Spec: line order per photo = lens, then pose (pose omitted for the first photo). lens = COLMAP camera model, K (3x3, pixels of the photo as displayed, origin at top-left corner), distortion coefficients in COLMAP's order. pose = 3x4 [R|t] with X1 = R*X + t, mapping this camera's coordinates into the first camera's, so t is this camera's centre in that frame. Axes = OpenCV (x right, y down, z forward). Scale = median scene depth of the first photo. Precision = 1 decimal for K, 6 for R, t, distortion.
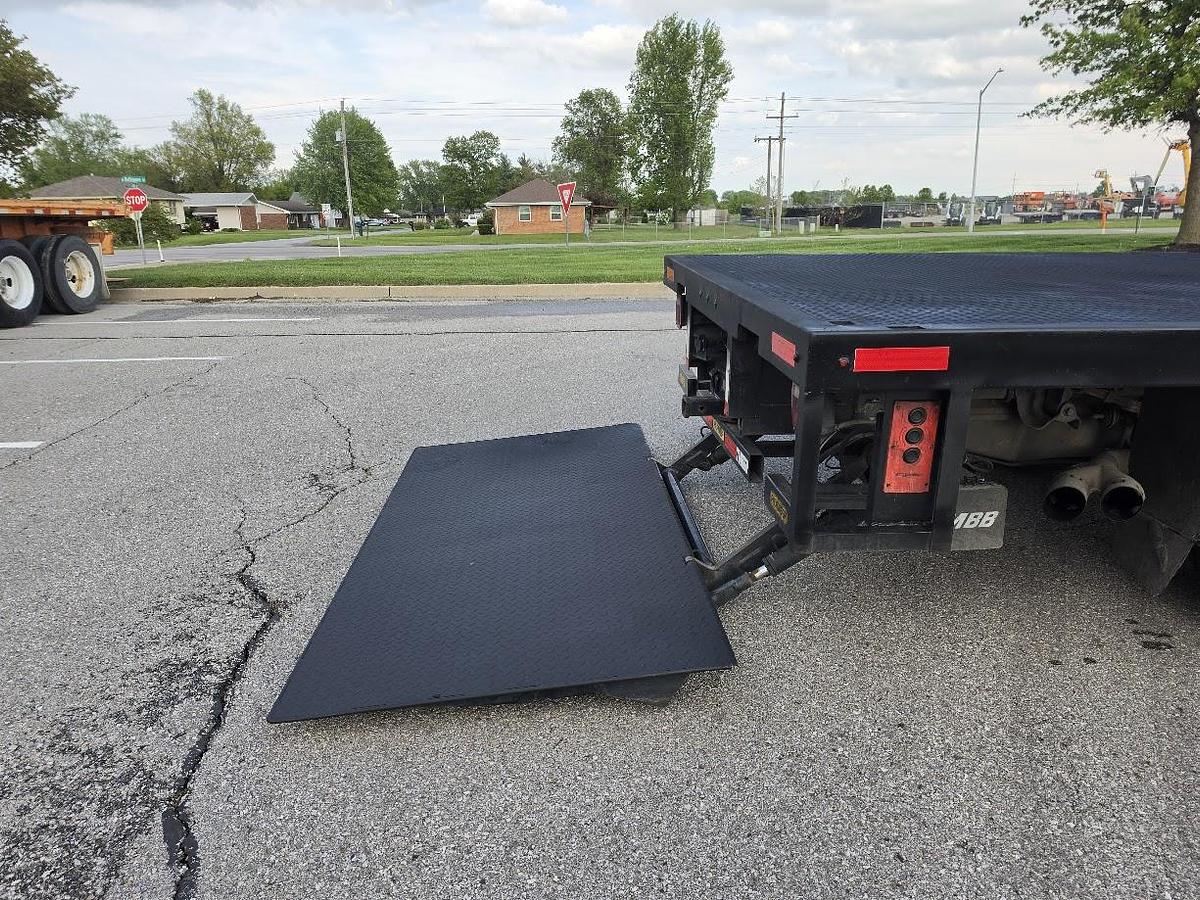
lens RADIAL K [[837.9, 0, 600.0], [0, 837.9, 450.0], [0, 0, 1]] dist [0.059817, -0.065988]
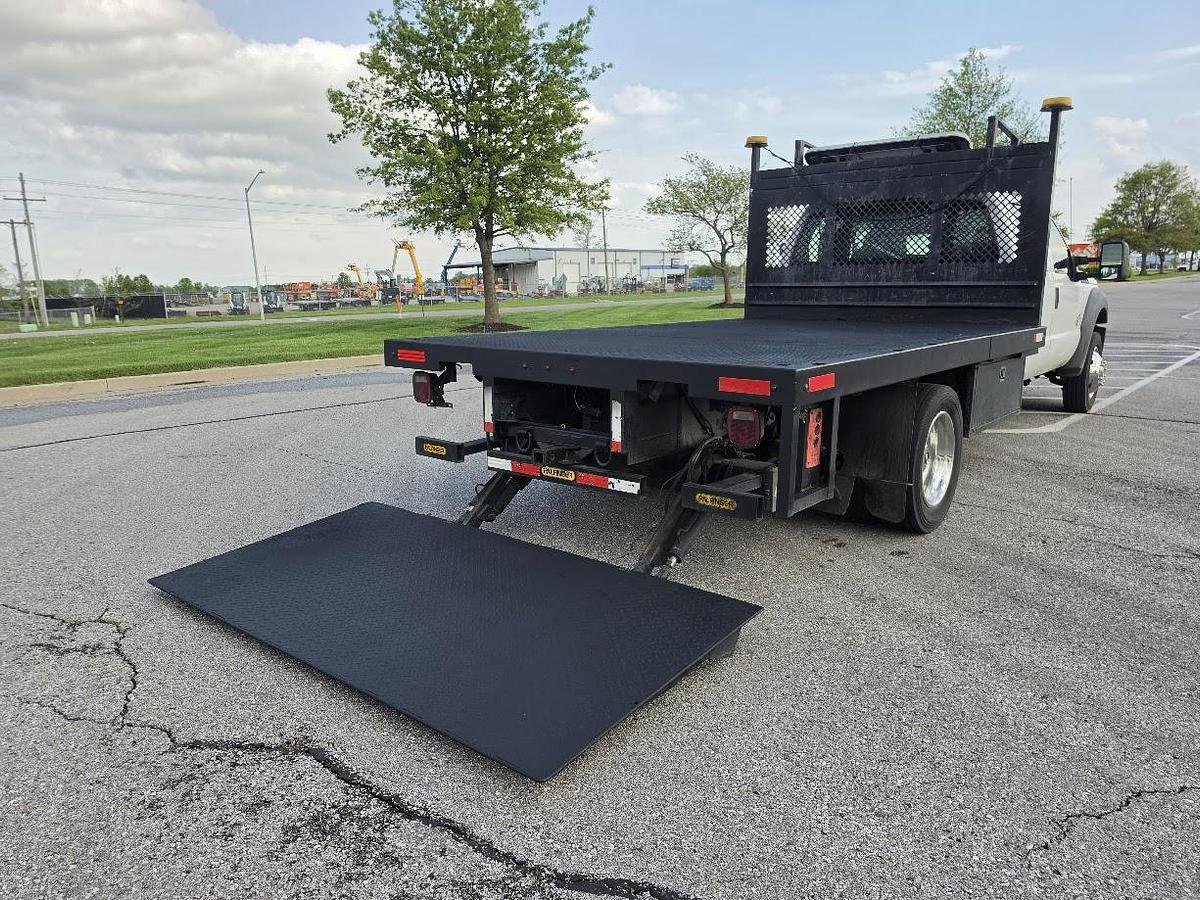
lens RADIAL K [[824.0, 0, 600.0], [0, 824.0, 450.0], [0, 0, 1]] dist [0.070551, -0.072060]
pose [[0.690941, -0.146532, 0.707904, -0.132750], [0.214469, 0.976705, -0.007158, -0.007441], [-0.690364, 0.156769, 0.706272, 0.021526]]
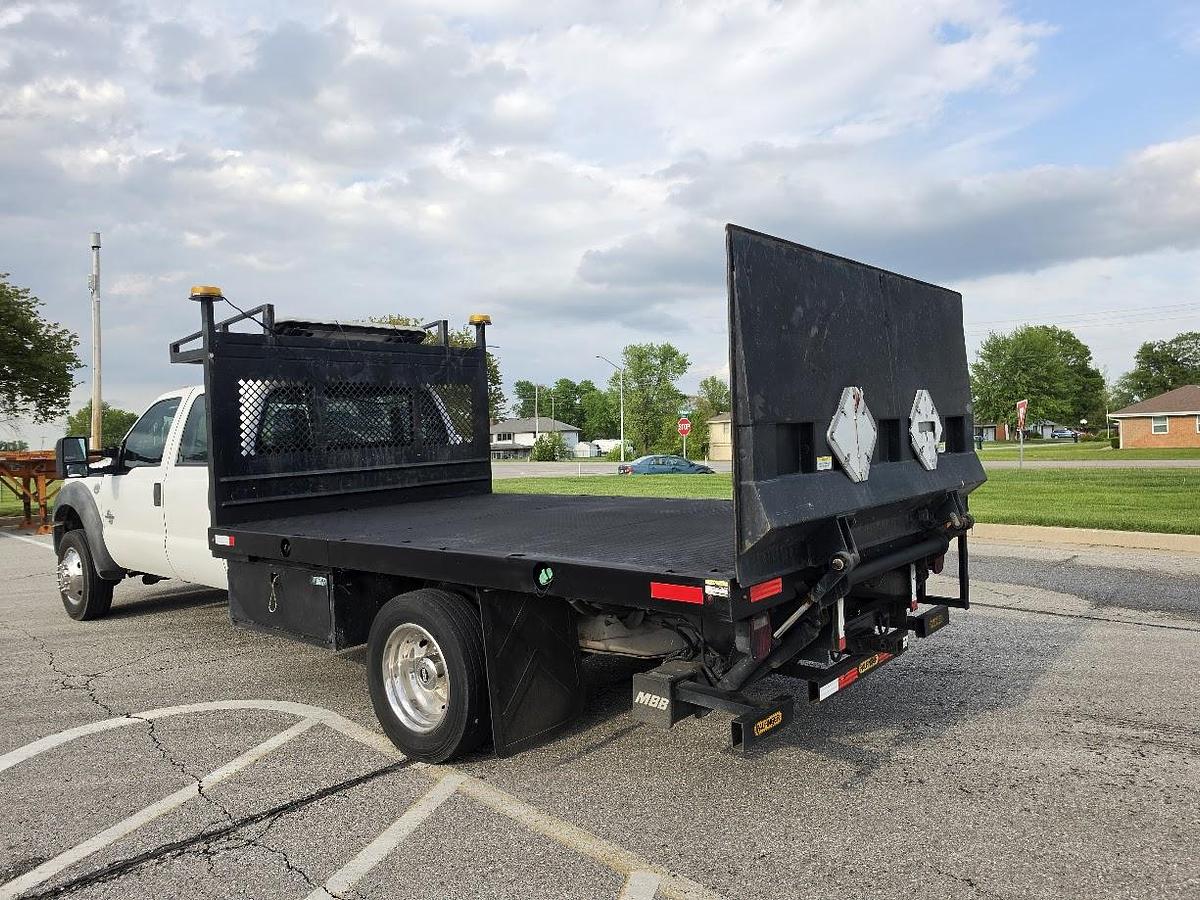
lens RADIAL K [[824.0, 0, 600.0], [0, 824.0, 450.0], [0, 0, 1]] dist [0.070551, -0.072060]
pose [[-0.729344, 0.008719, 0.684092, -0.077635], [0.239247, 0.940035, 0.243092, -0.136331], [-0.640951, 0.340965, -0.687695, 0.395379]]
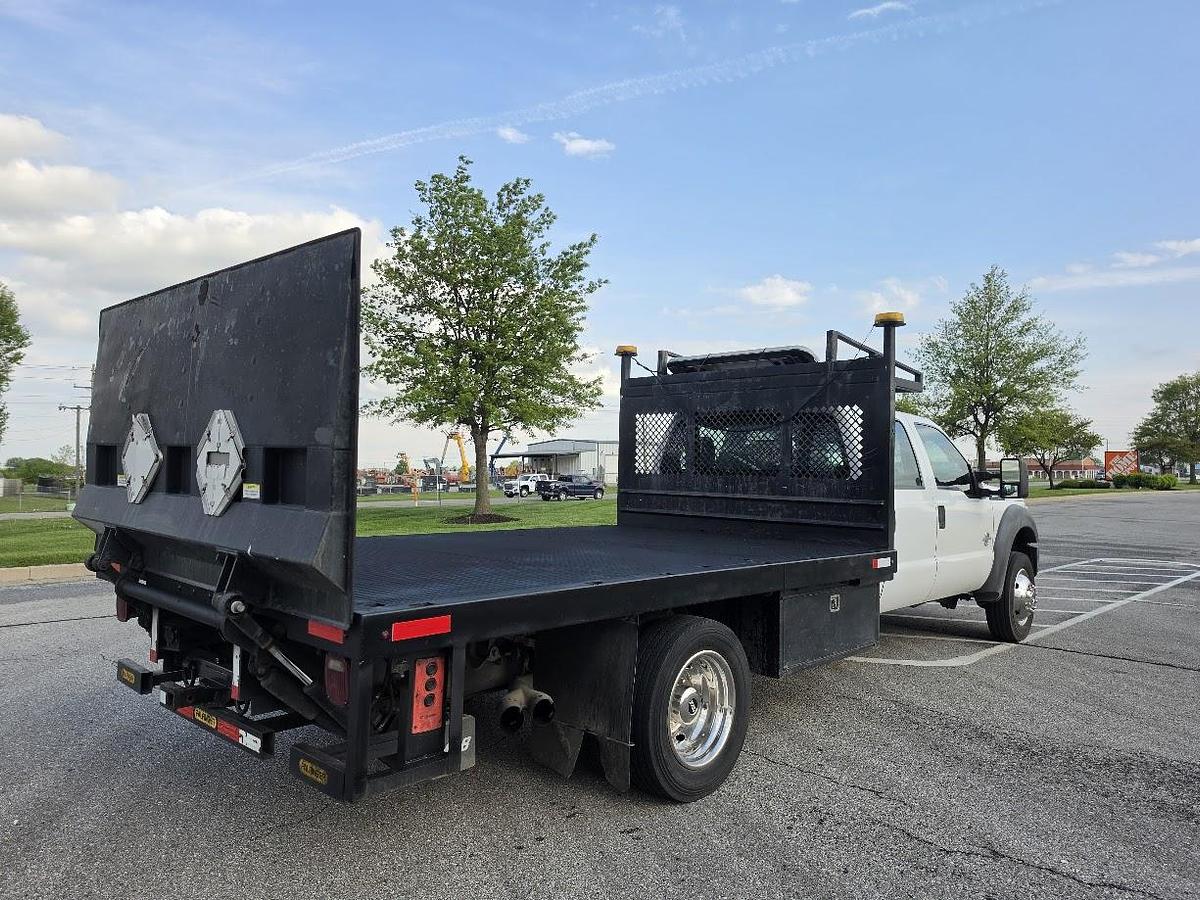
lens RADIAL K [[824.0, 0, 600.0], [0, 824.0, 450.0], [0, 0, 1]] dist [0.070551, -0.072060]
pose [[0.731830, 0.033766, 0.680651, -0.042902], [0.179088, 0.954139, -0.239887, -0.000952], [-0.657535, 0.297453, 0.692220, -0.025291]]
